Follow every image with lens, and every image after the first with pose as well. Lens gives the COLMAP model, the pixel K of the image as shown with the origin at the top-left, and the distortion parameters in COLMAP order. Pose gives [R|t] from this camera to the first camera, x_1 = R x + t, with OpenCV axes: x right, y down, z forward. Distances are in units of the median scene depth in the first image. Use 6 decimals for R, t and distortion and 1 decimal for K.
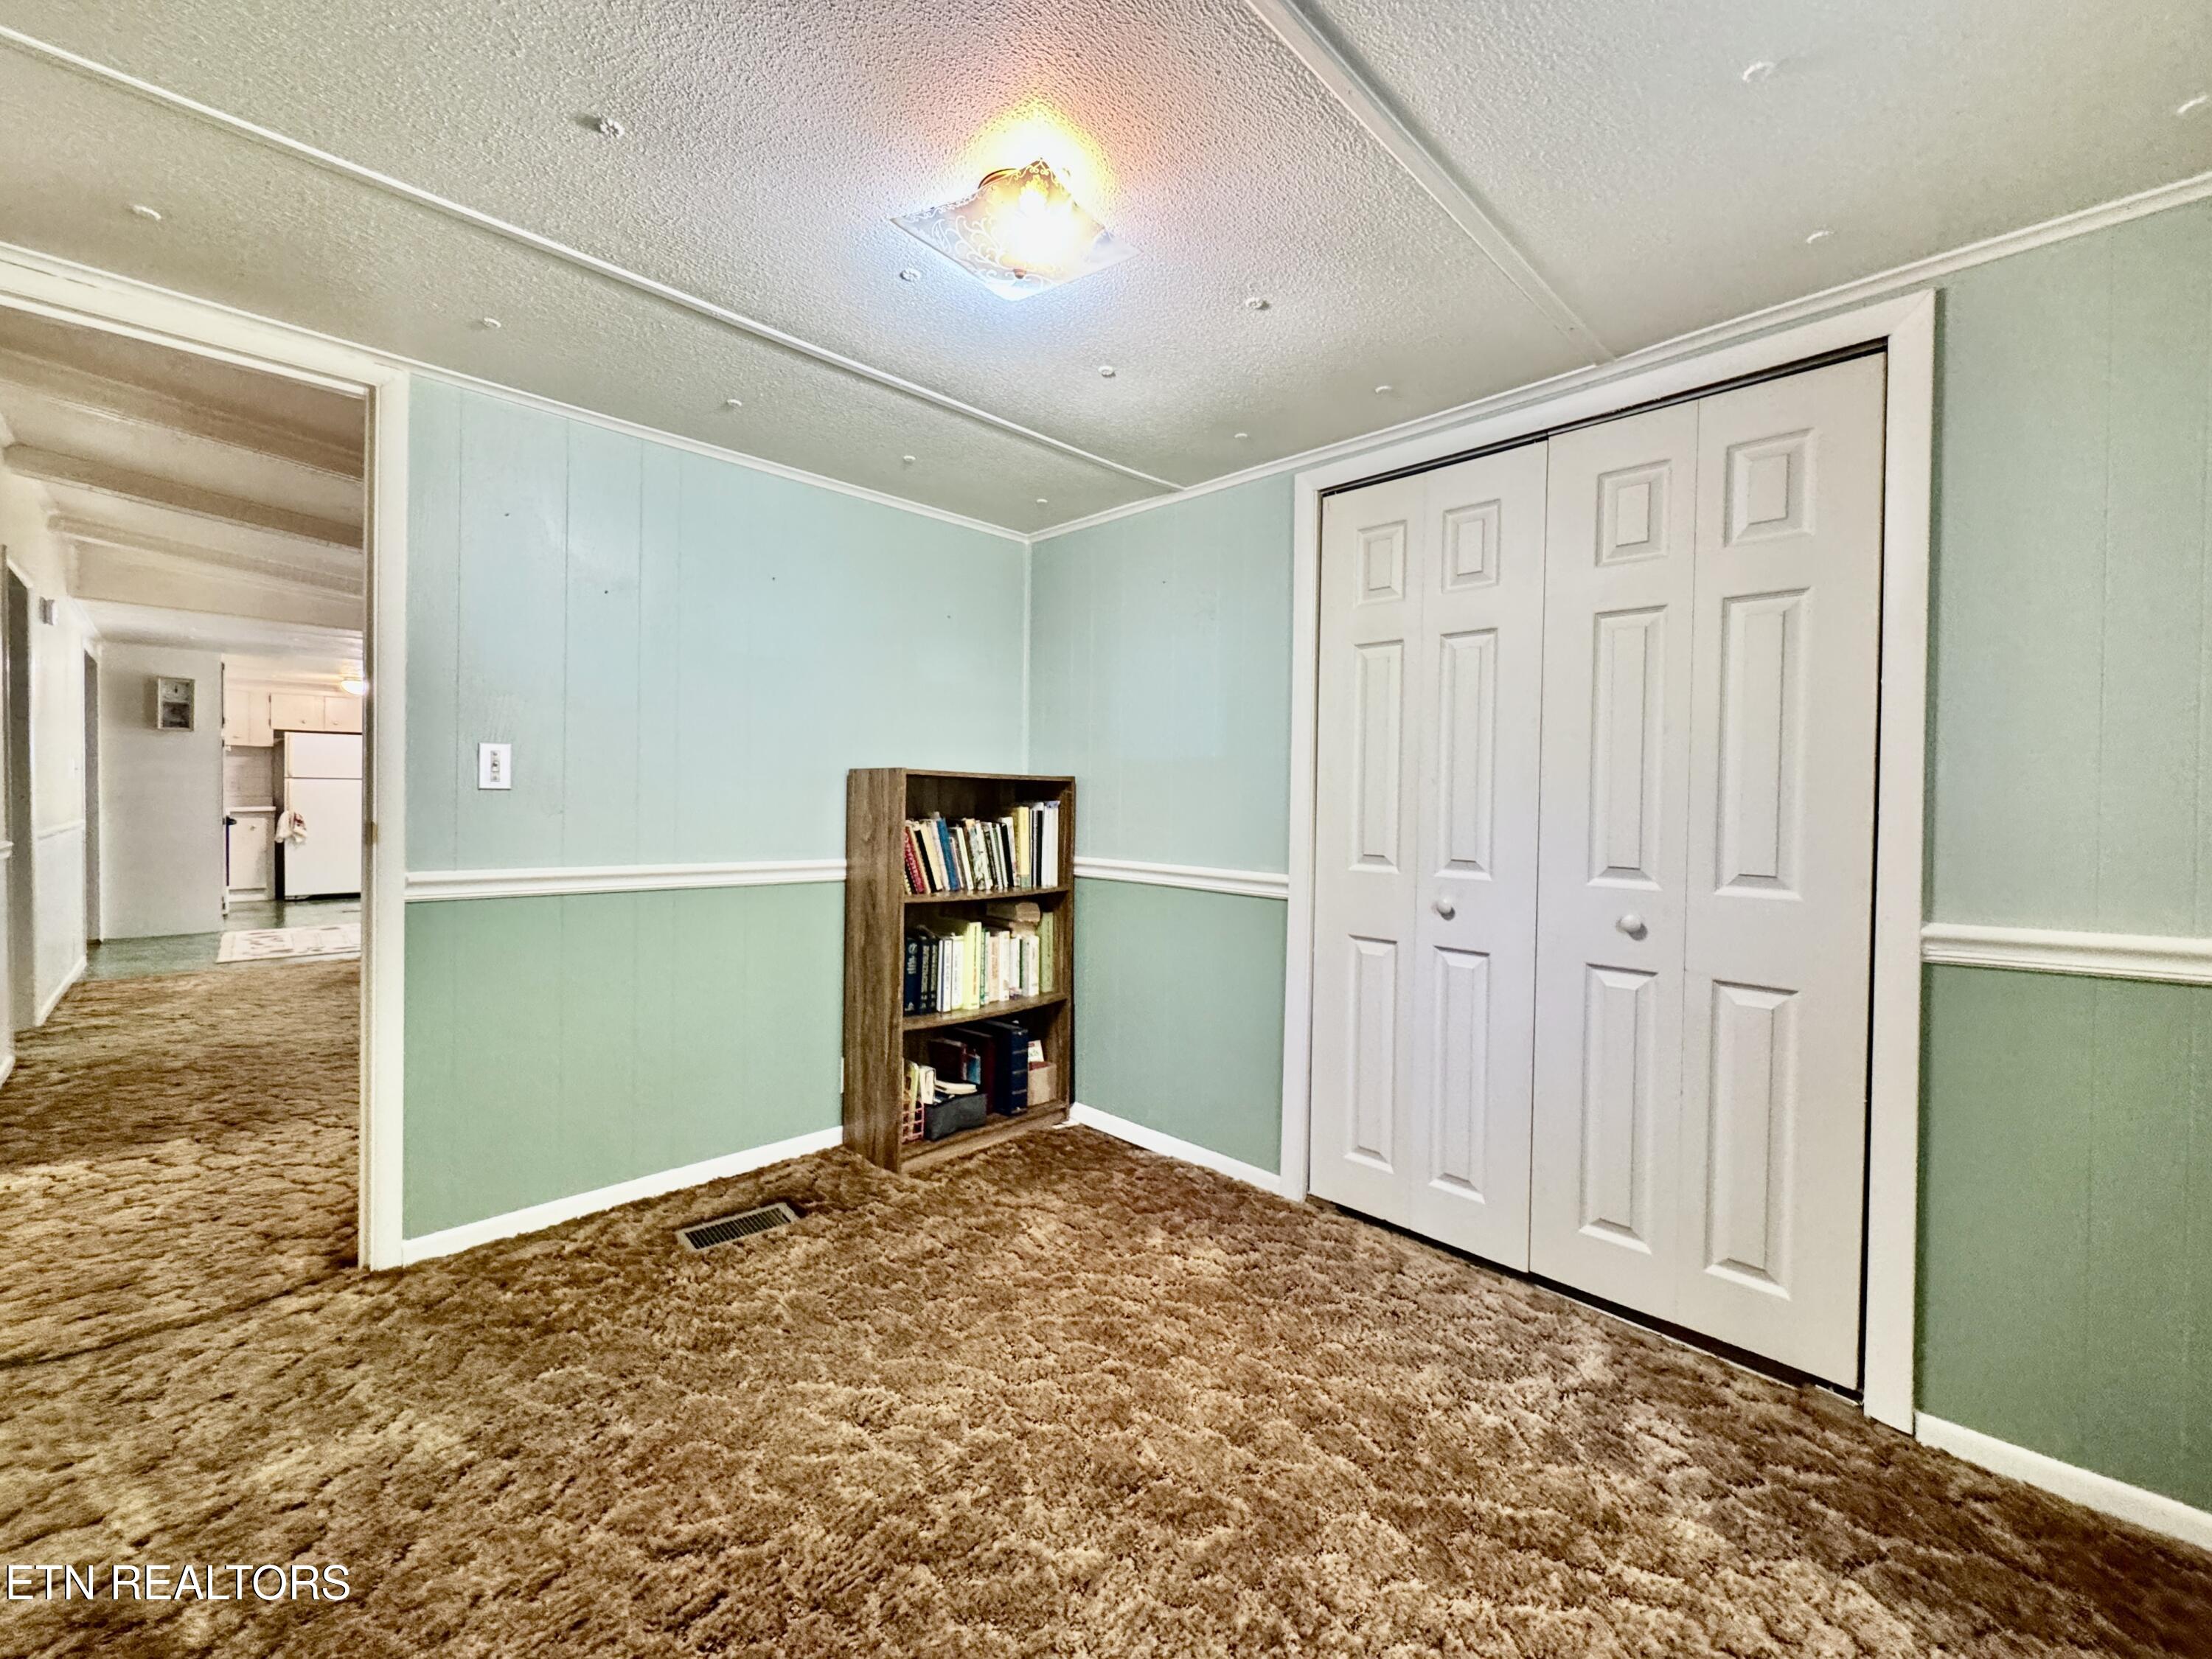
lens RADIAL K [[896.8, 0, 1102.1], [0, 896.8, 810.6], [0, 0, 1]] dist [-0.001758, -0.000170]
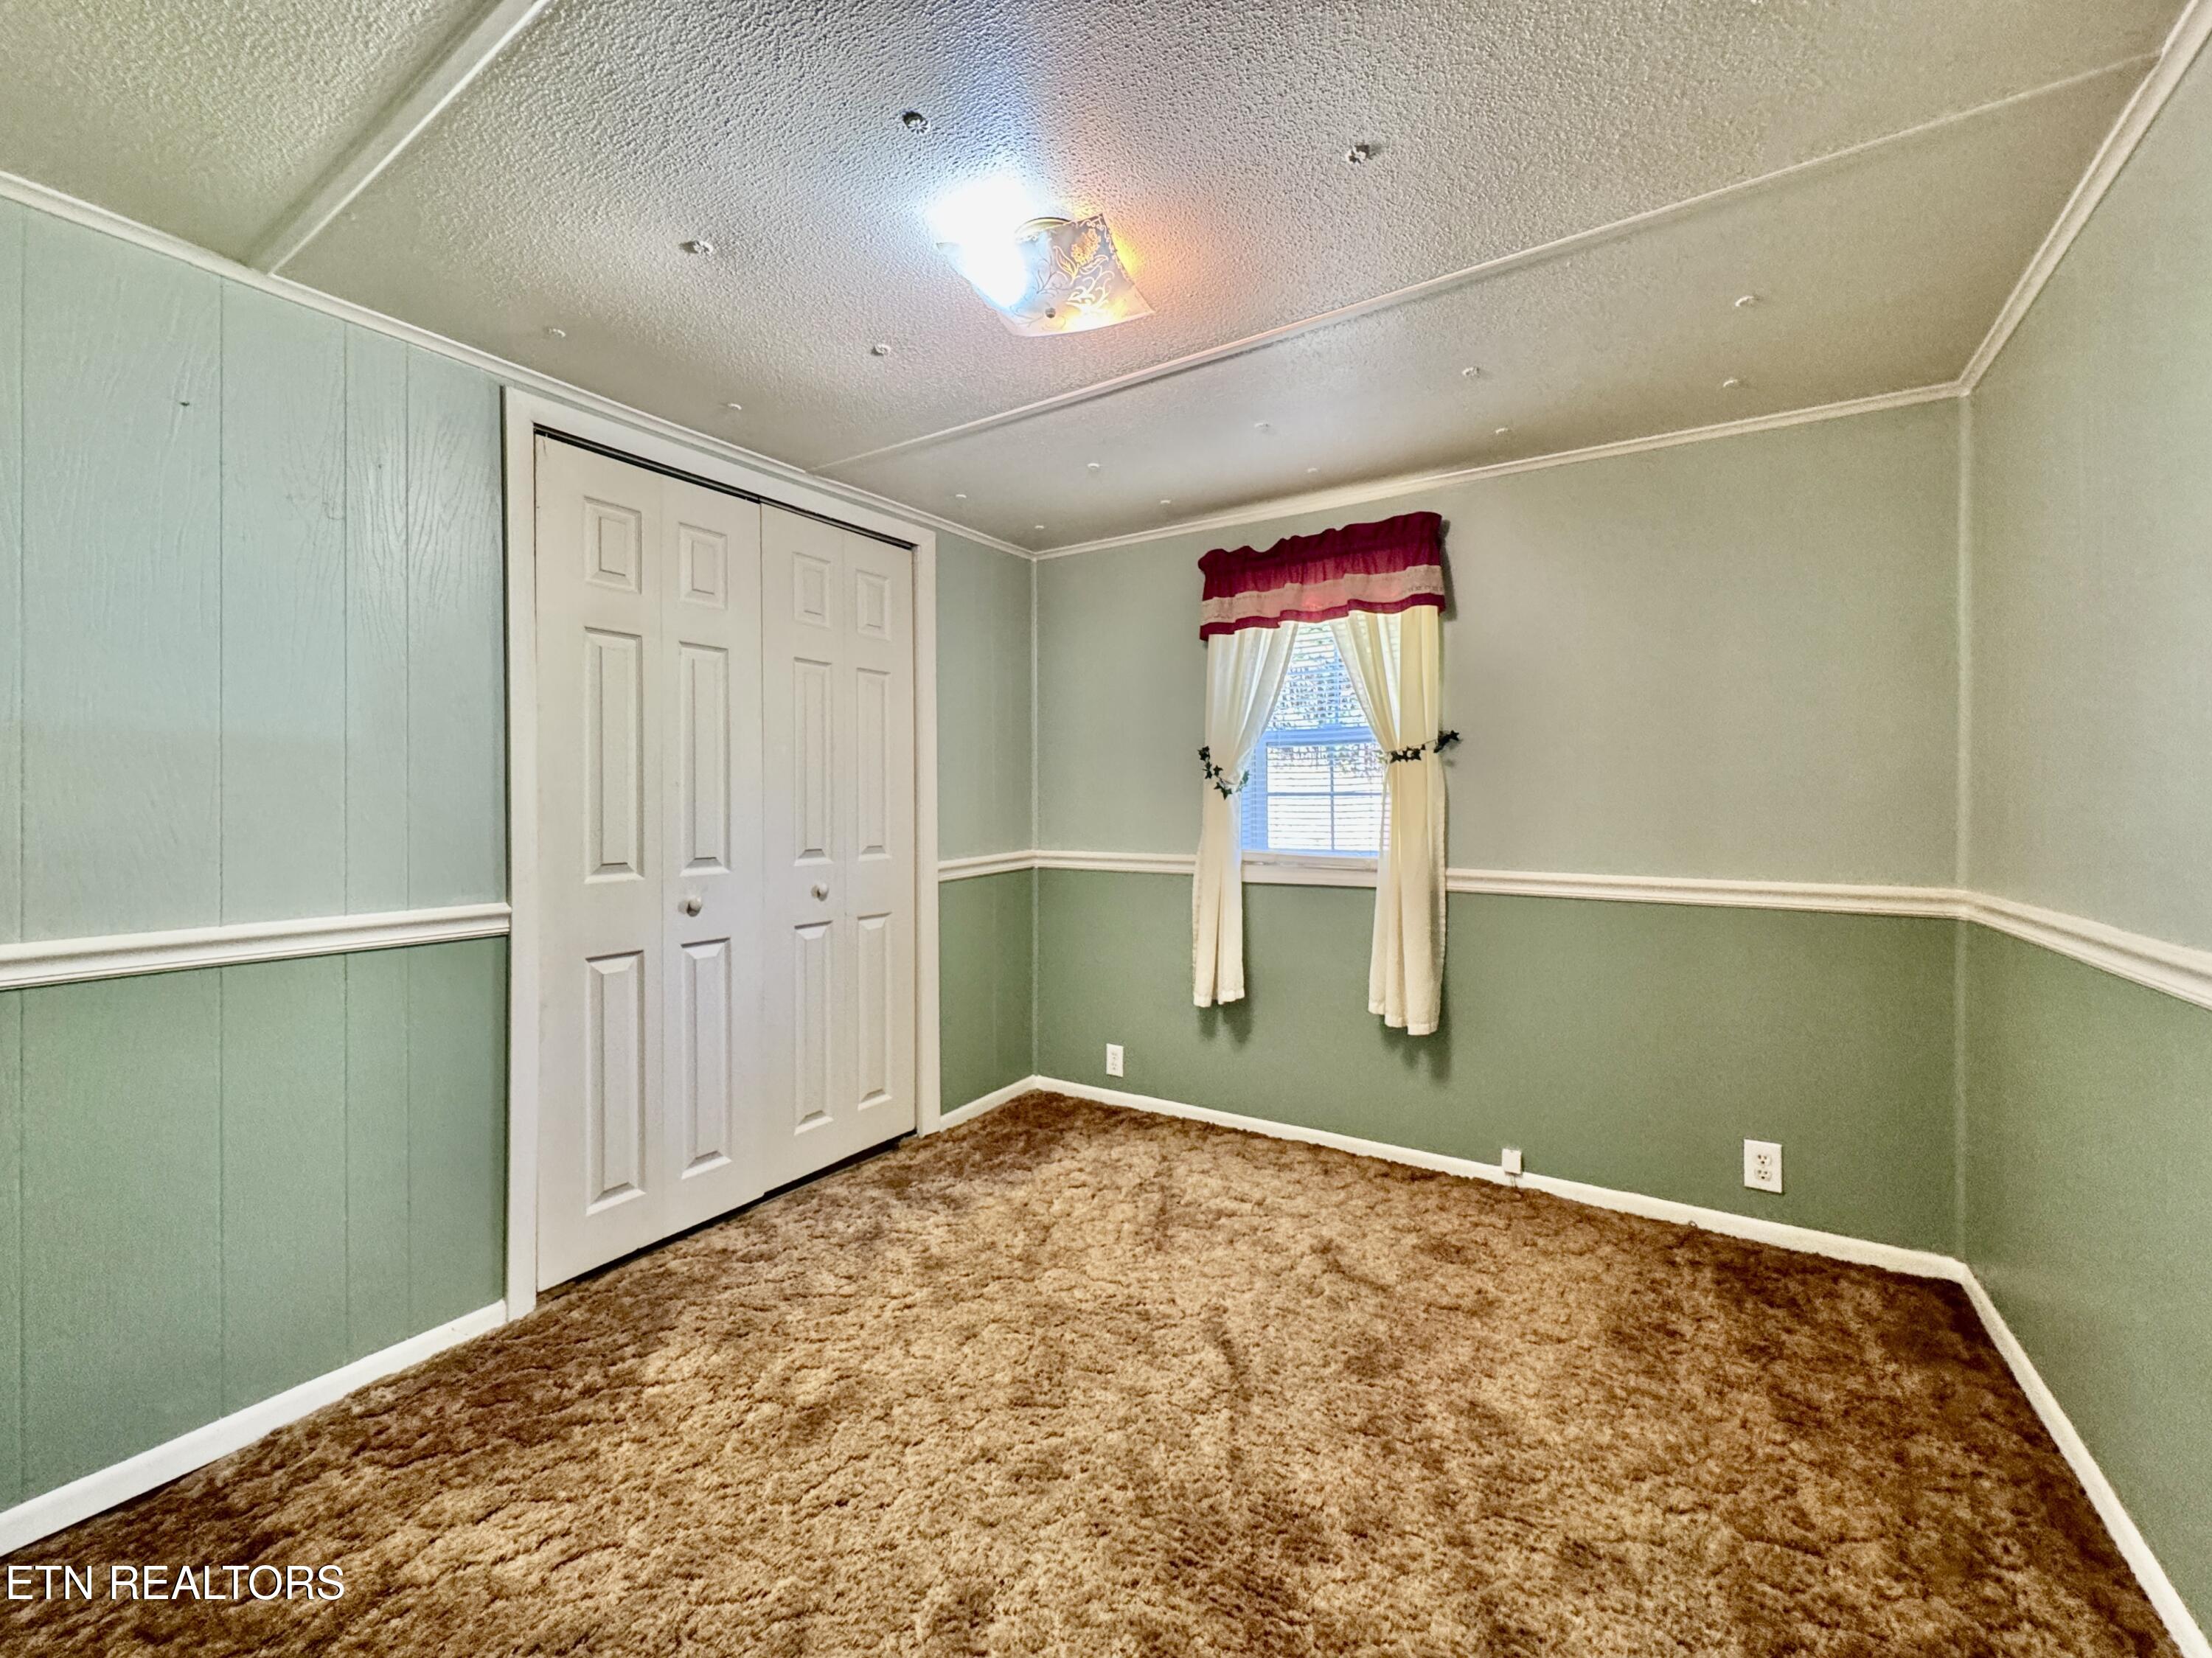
lens RADIAL K [[900.9, 0, 1106.2], [0, 900.9, 807.4], [0, 0, 1]] dist [0.000585, 0.000094]
pose [[-0.209023, -0.018159, 0.977742, -0.764125], [0.018308, 0.999580, 0.022479, -0.020706], [-0.977739, 0.022599, -0.208603, 0.766142]]
